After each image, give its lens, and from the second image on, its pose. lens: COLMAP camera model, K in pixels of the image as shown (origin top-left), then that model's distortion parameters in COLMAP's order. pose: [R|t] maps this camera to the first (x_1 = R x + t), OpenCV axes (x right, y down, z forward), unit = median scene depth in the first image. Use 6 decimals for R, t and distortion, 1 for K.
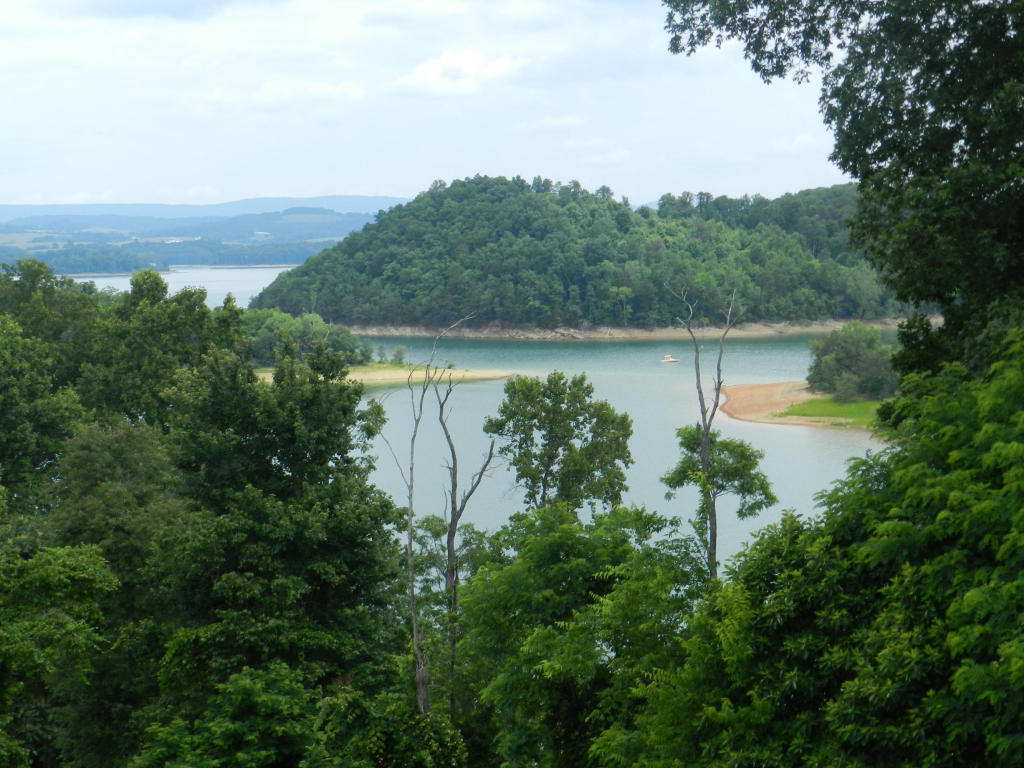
lens RADIAL K [[2097.9, 0, 506.9], [0, 2097.9, 389.1], [0, 0, 1]] dist [-0.014160, 0.000000]
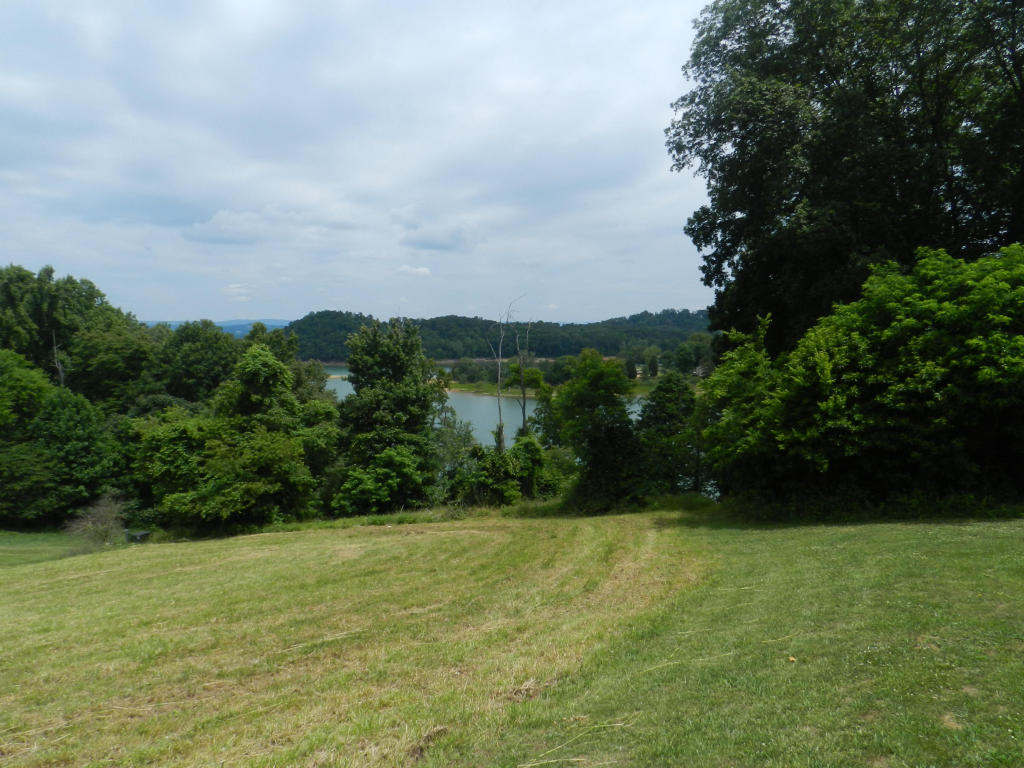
lens RADIAL K [[691.3, 0, 507.2], [0, 691.3, 384.0], [0, 0, 1]] dist [0.021450, -0.008468]
pose [[0.968114, -0.008250, 0.250374, -0.154122], [0.008695, 0.999962, -0.000673, 0.045636], [-0.250359, 0.002828, 0.968149, 0.118474]]
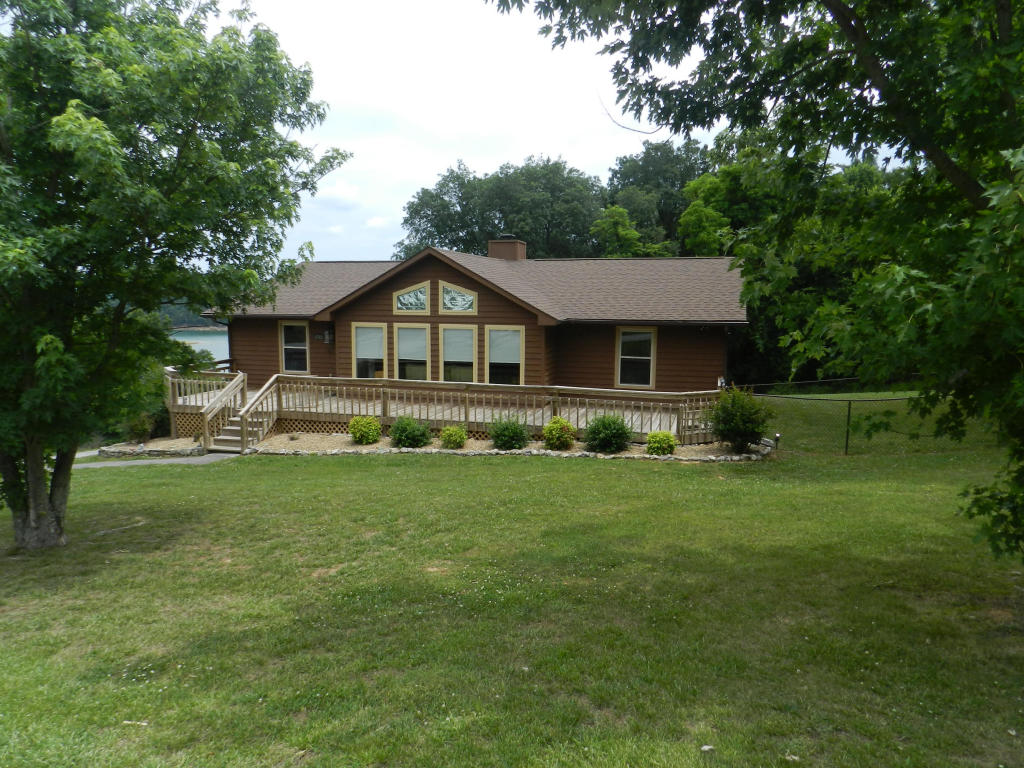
lens RADIAL K [[691.3, 0, 508.7], [0, 691.3, 385.6], [0, 0, 1]] dist [0.021450, -0.008468]
pose [[0.901531, -0.028627, 0.431767, -0.215593], [0.005317, 0.998467, 0.055098, 0.014662], [-0.432682, -0.047376, 0.900301, -0.378222]]
